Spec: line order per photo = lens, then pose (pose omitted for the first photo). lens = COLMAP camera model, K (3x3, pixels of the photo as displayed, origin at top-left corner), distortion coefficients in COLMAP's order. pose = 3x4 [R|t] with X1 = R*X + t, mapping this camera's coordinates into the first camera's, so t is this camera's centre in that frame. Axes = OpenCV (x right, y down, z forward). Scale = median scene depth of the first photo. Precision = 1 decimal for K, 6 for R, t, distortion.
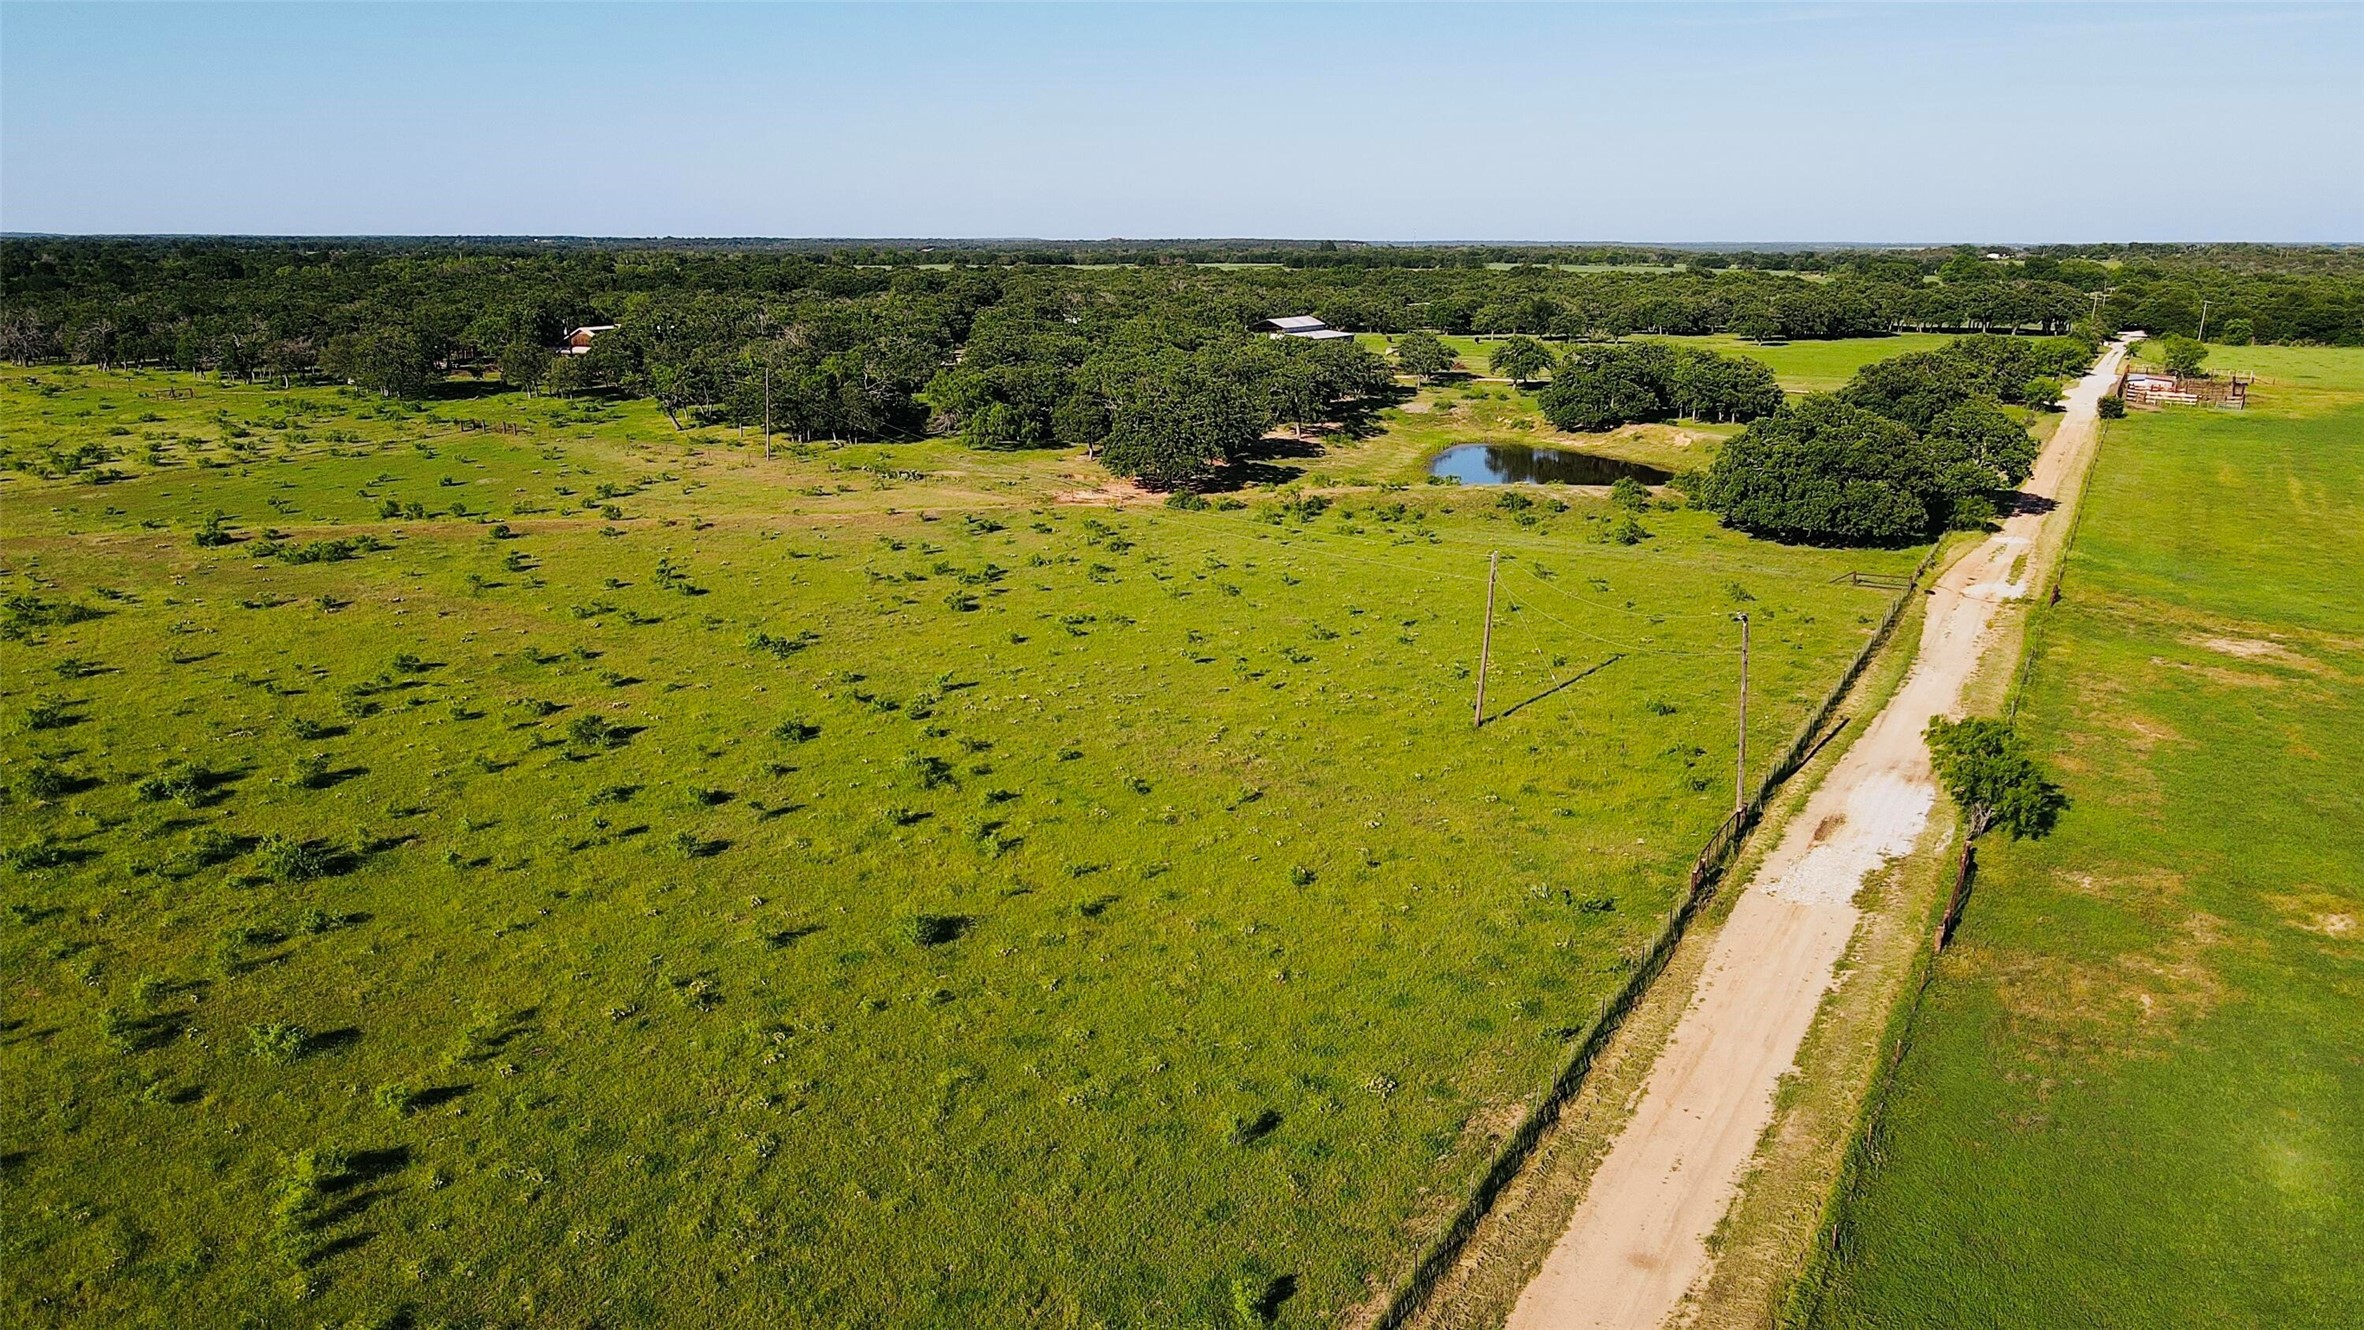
lens RADIAL K [[1800.8, 0, 1188.7], [0, 1800.8, 662.3], [0, 0, 1]] dist [-0.003454, 0.067610]
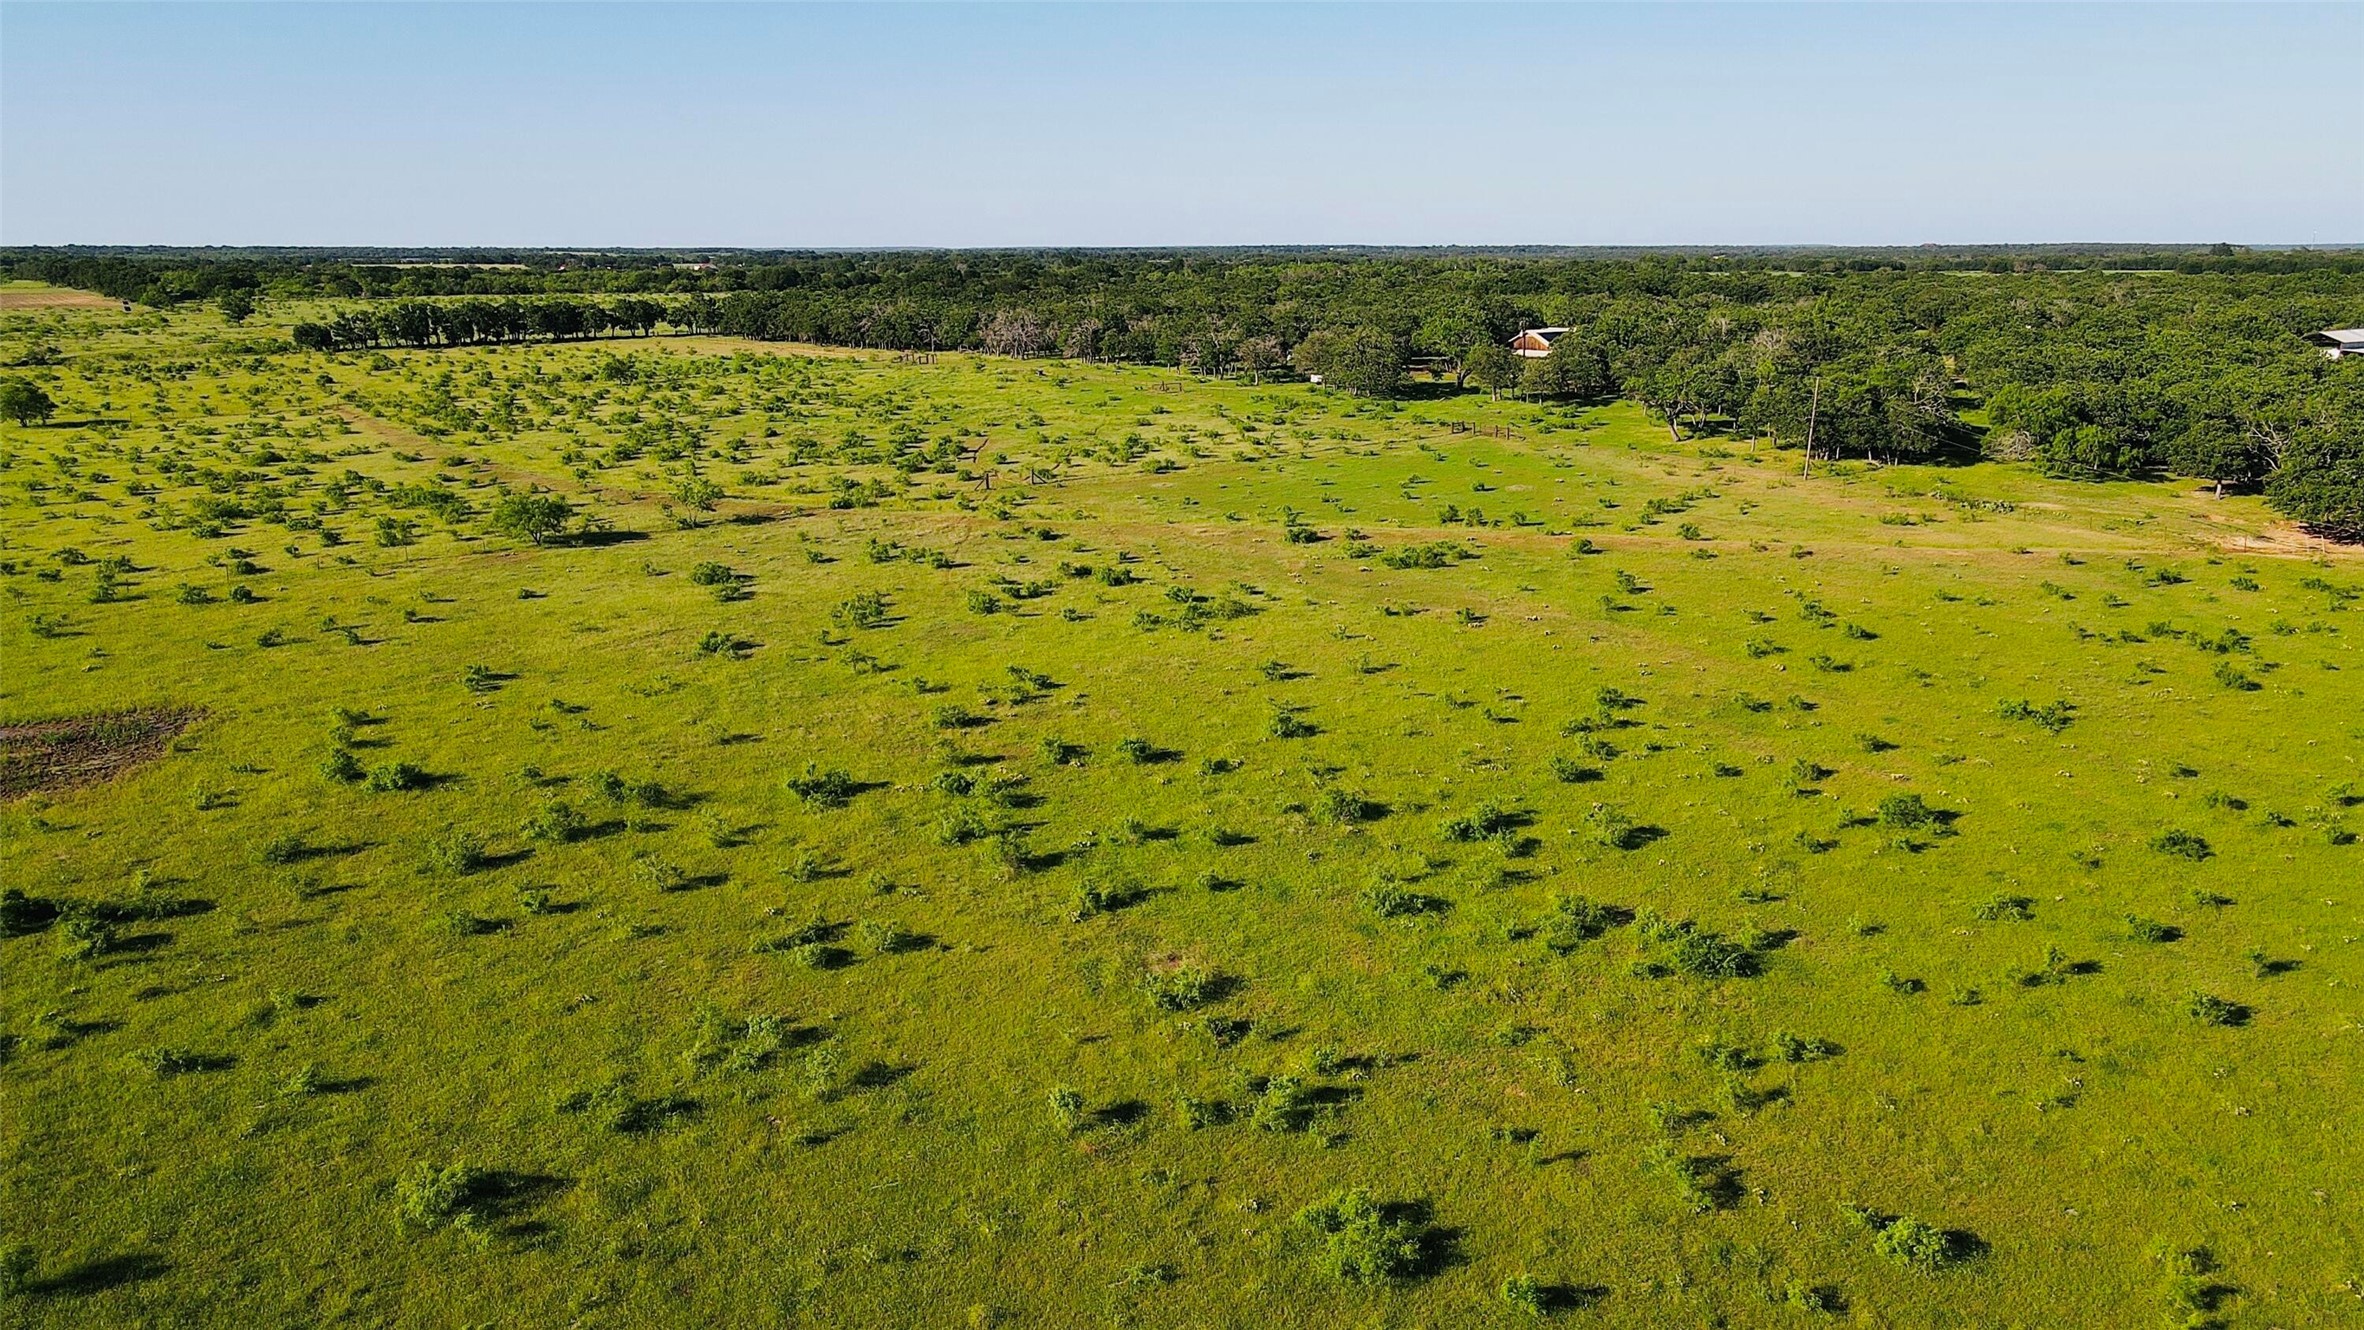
lens RADIAL K [[1800.8, 0, 1188.7], [0, 1800.8, 662.3], [0, 0, 1]] dist [-0.003454, 0.067610]
pose [[0.914779, 0.090125, -0.393772, -0.144854], [-0.091760, 0.995672, 0.014716, -0.005660], [0.393394, 0.022670, 0.919090, 0.047501]]
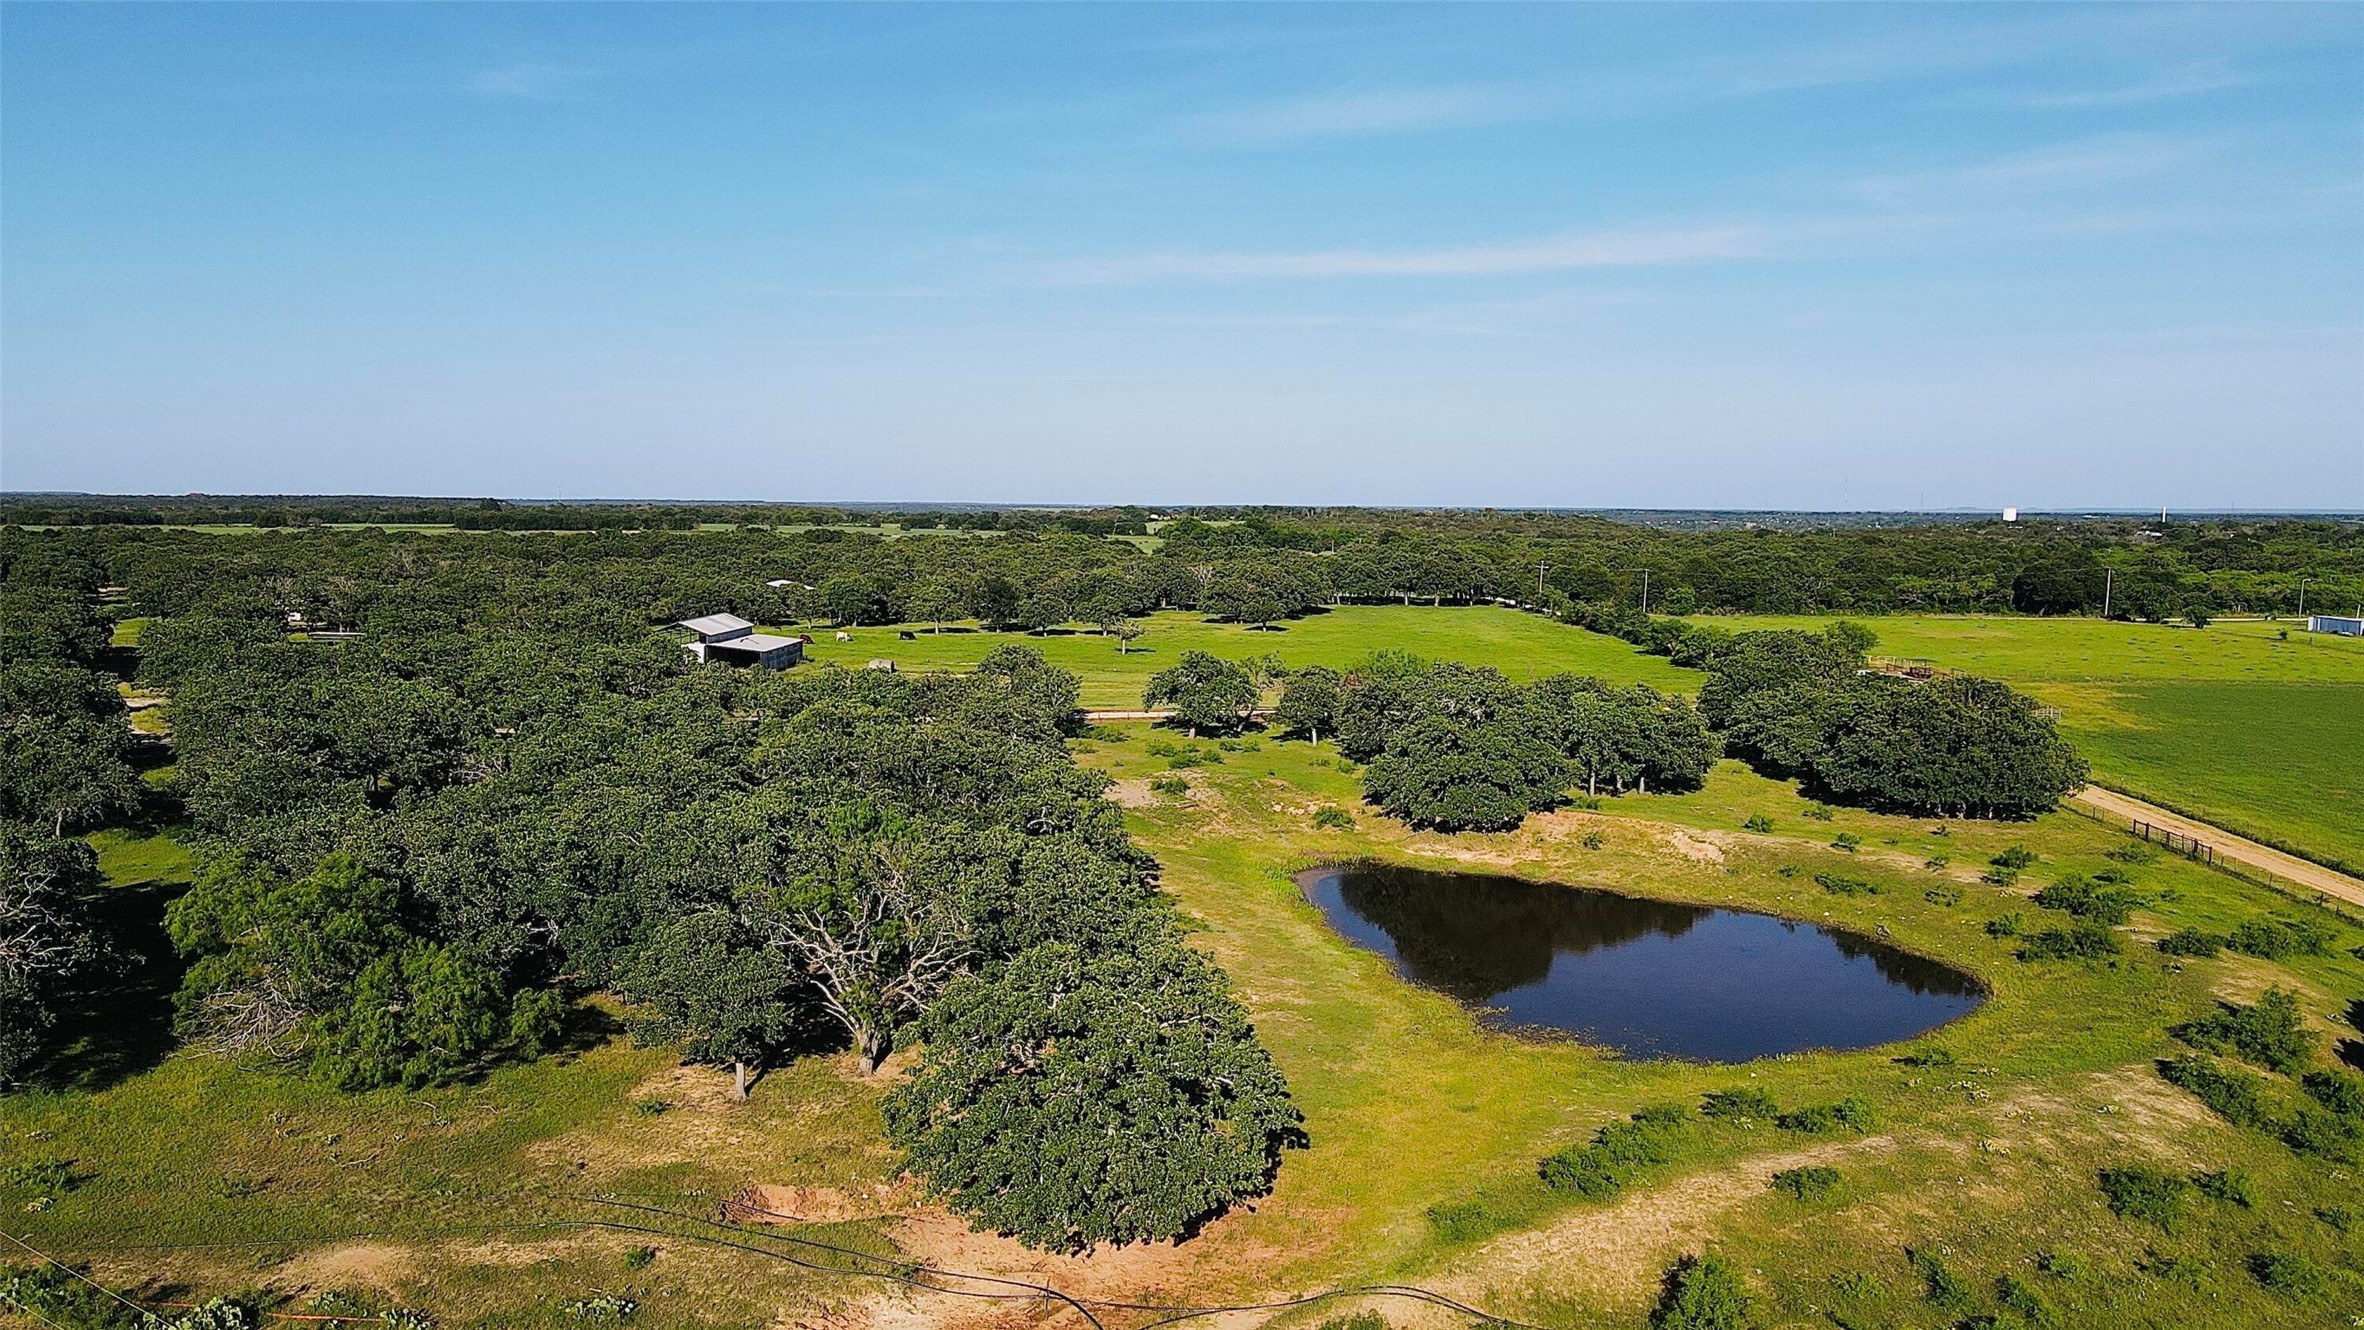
lens RADIAL K [[1800.8, 0, 1188.7], [0, 1800.8, 662.3], [0, 0, 1]] dist [-0.003454, 0.067610]
pose [[0.894728, -0.036640, 0.445106, -0.125255], [0.098407, 0.988309, -0.116456, -0.139424], [-0.435635, 0.147998, 0.887873, 0.596686]]
